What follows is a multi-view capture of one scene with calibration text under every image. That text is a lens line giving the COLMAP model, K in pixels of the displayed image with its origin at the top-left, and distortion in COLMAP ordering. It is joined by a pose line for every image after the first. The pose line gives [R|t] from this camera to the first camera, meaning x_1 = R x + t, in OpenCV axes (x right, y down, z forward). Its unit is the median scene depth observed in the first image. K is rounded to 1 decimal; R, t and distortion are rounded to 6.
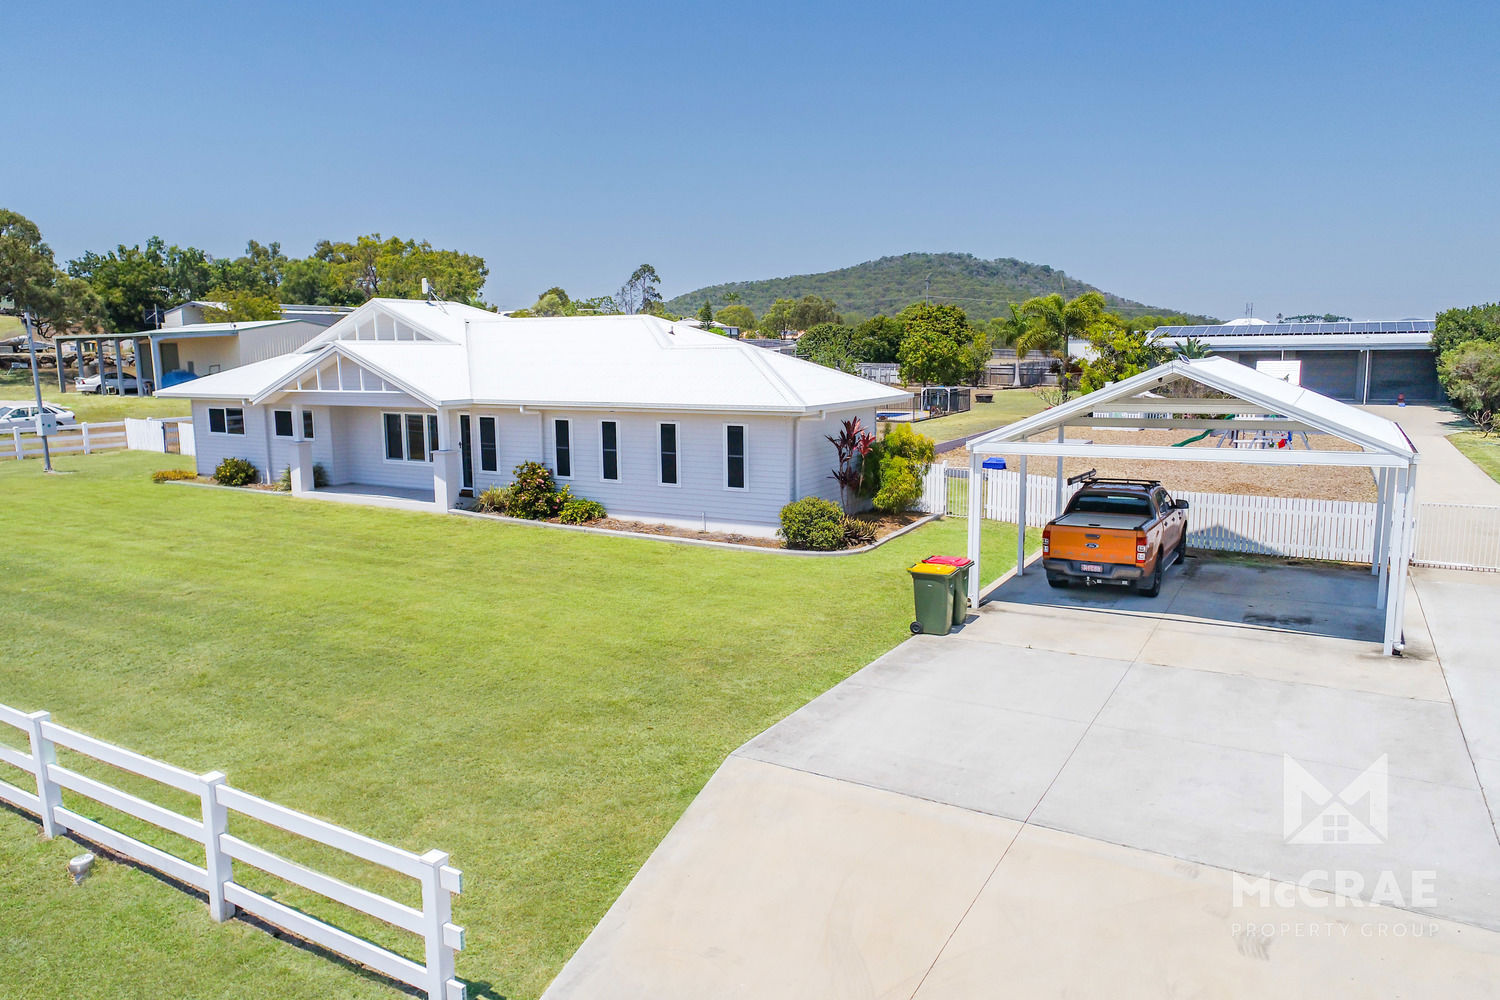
lens RADIAL K [[1010.5, 0, 765.0], [0, 1010.5, 492.6], [0, 0, 1]] dist [-0.011025, 0.022293]
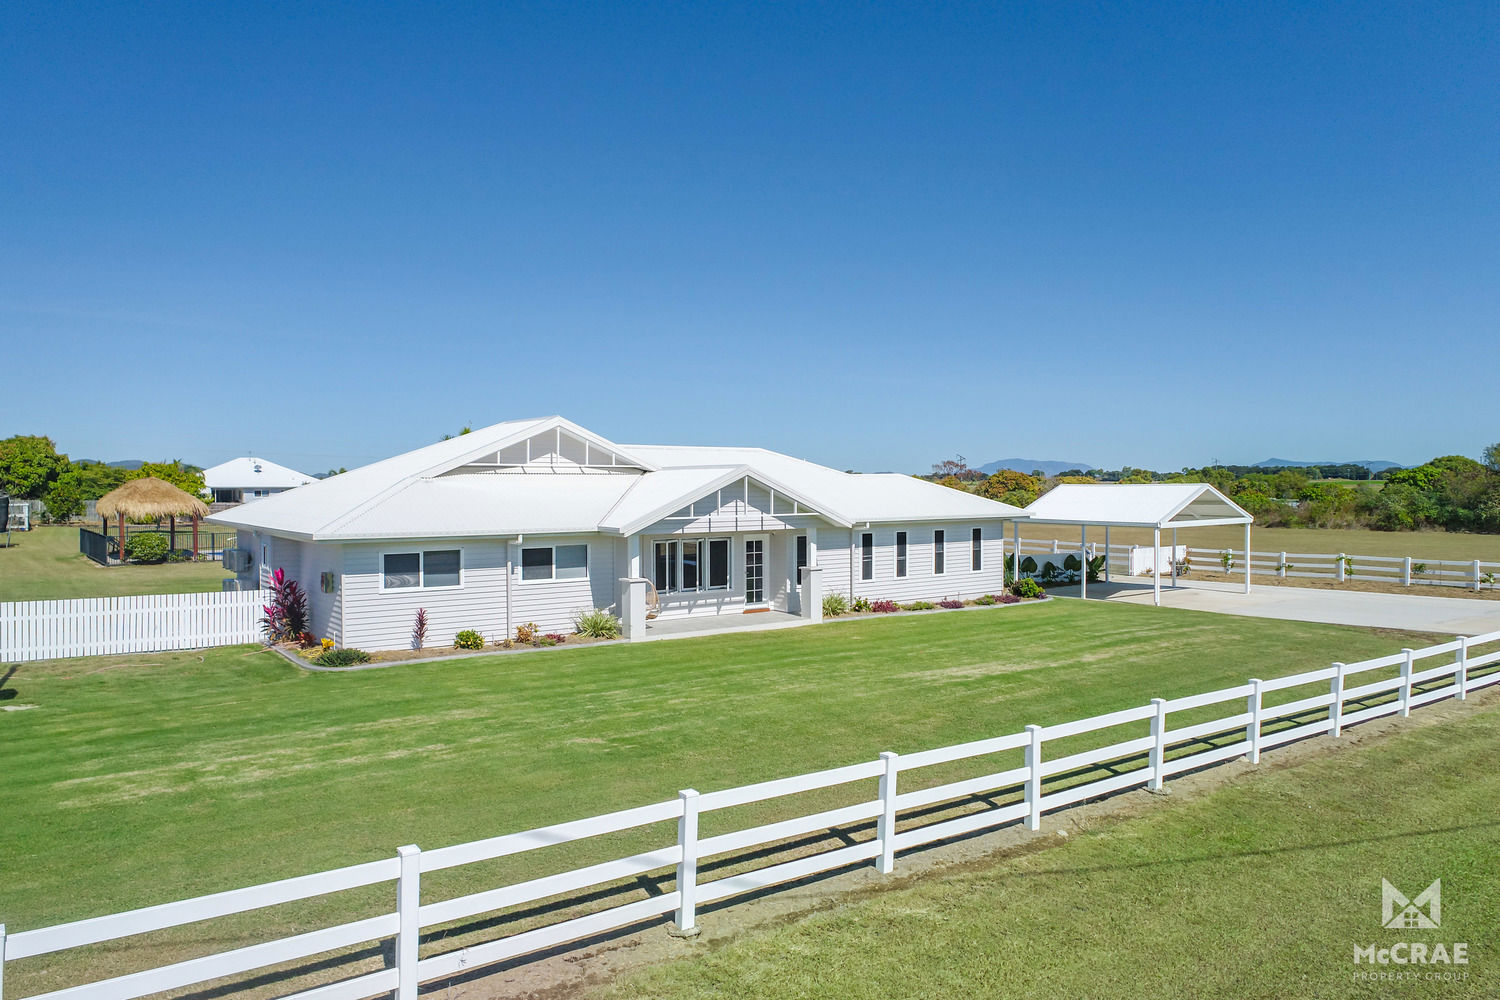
lens RADIAL K [[1010.5, 0, 755.3], [0, 1010.5, 494.7], [0, 0, 1]] dist [-0.011025, 0.022293]
pose [[0.405106, -0.004561, 0.914258, -1.201196], [0.127563, 0.990488, -0.051581, -0.063750], [-0.905327, 0.137521, 0.401835, 0.560809]]
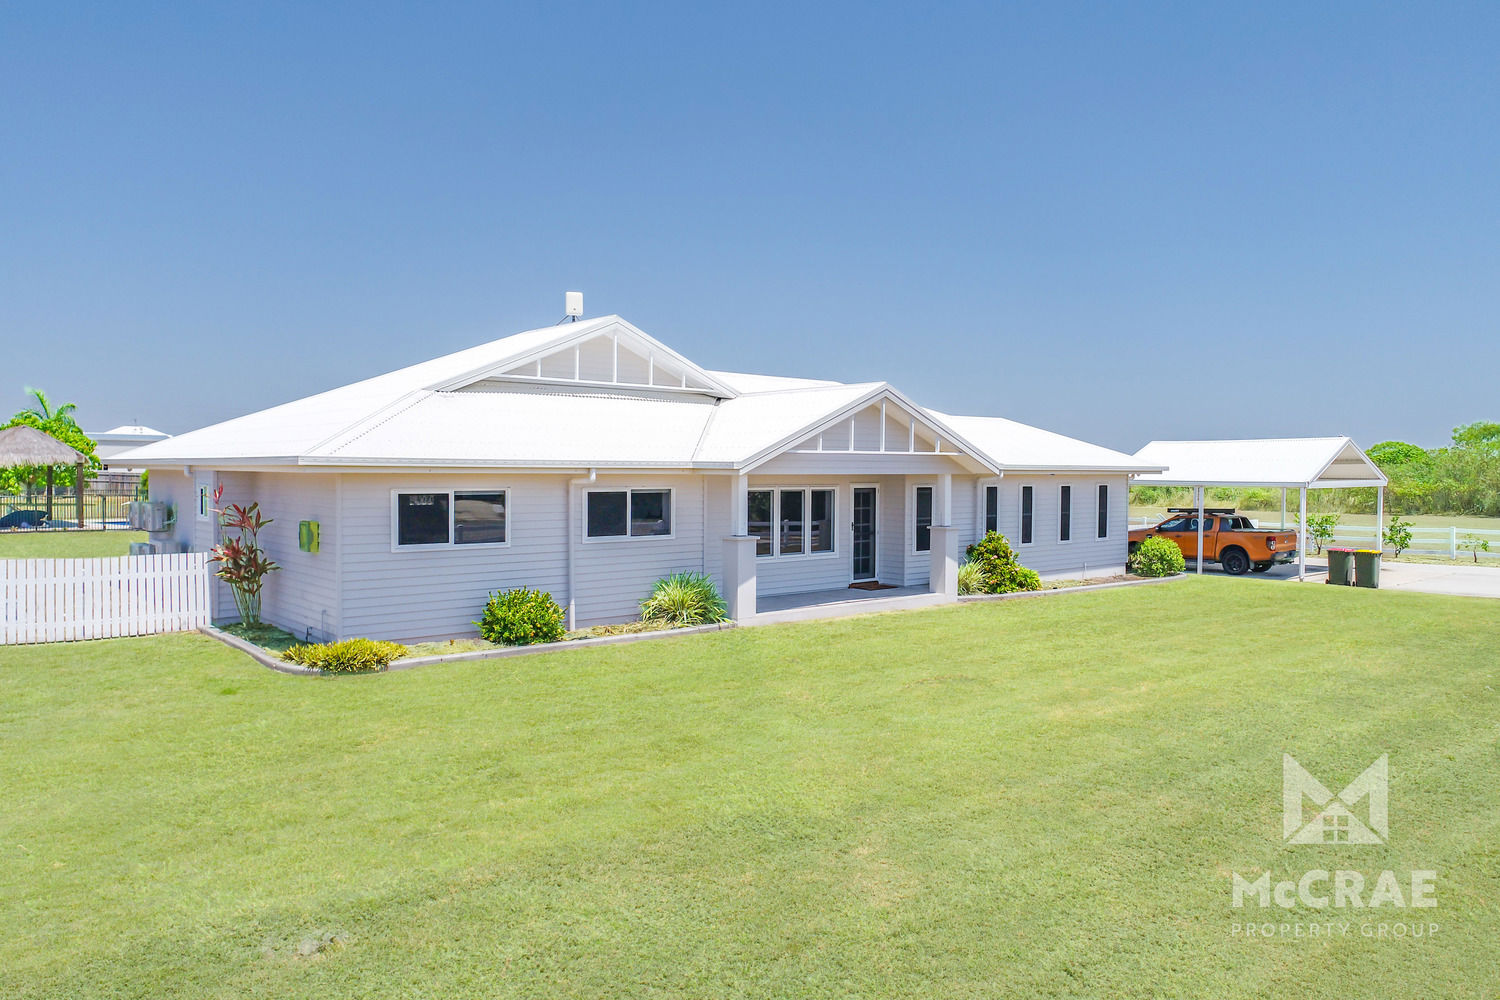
lens RADIAL K [[1010.5, 0, 736.9], [0, 1010.5, 499.2], [0, 0, 1]] dist [-0.011025, 0.022293]
pose [[0.338100, -0.020802, 0.940880, -1.035282], [0.120128, 0.992532, -0.021224, -0.060674], [-0.933412, 0.120202, 0.338074, 0.799082]]
